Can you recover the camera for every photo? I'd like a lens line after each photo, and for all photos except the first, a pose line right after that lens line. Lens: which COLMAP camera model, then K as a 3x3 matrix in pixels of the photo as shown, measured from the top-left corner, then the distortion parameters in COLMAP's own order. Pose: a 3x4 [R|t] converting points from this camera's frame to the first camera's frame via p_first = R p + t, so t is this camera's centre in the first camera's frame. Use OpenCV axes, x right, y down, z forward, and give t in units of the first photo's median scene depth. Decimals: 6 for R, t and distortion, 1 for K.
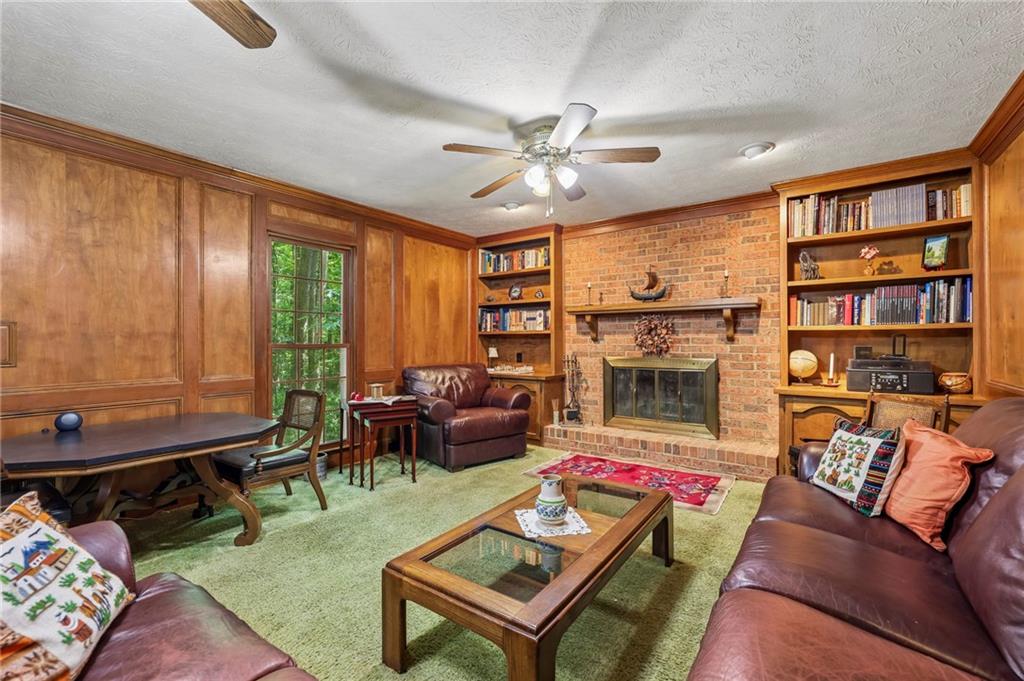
lens RADIAL K [[440.0, 0, 511.9], [0, 440.0, 337.4], [0, 0, 1]] dist [-0.007523, 0.001510]
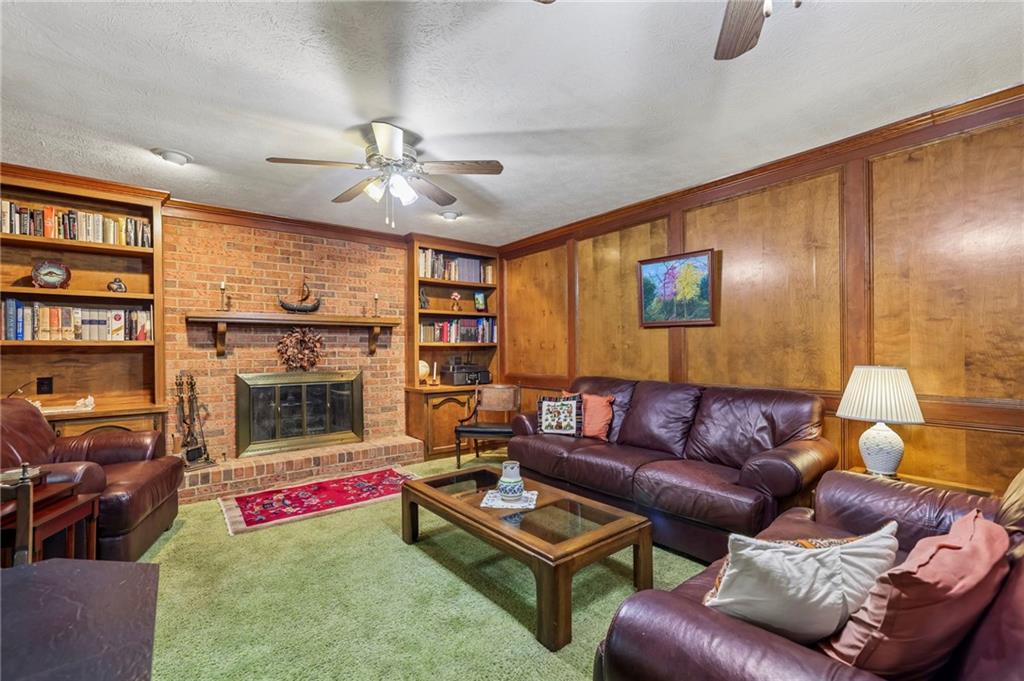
lens RADIAL K [[440.0, 0, 524.8], [0, 440.0, 354.2], [0, 0, 1]] dist [-0.007523, 0.001510]
pose [[0.260397, -0.006772, 0.965478, -0.523793], [0.001992, 0.999977, 0.006477, 0.001509], [-0.965500, 0.000237, 0.260404, 0.306518]]
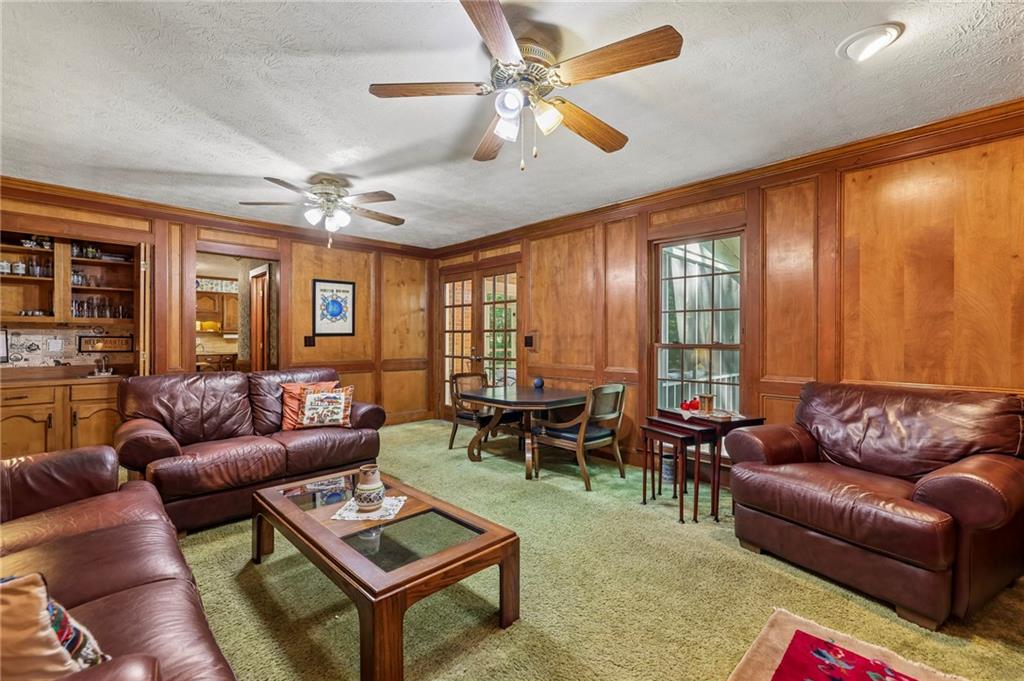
lens RADIAL K [[440.0, 0, 508.8], [0, 440.0, 337.3], [0, 0, 1]] dist [-0.007523, 0.001510]
pose [[-0.175964, -0.002561, -0.984393, 0.521911], [0.003922, 0.999987, -0.003303, 0.002144], [0.984389, -0.004442, -0.175951, 0.728450]]
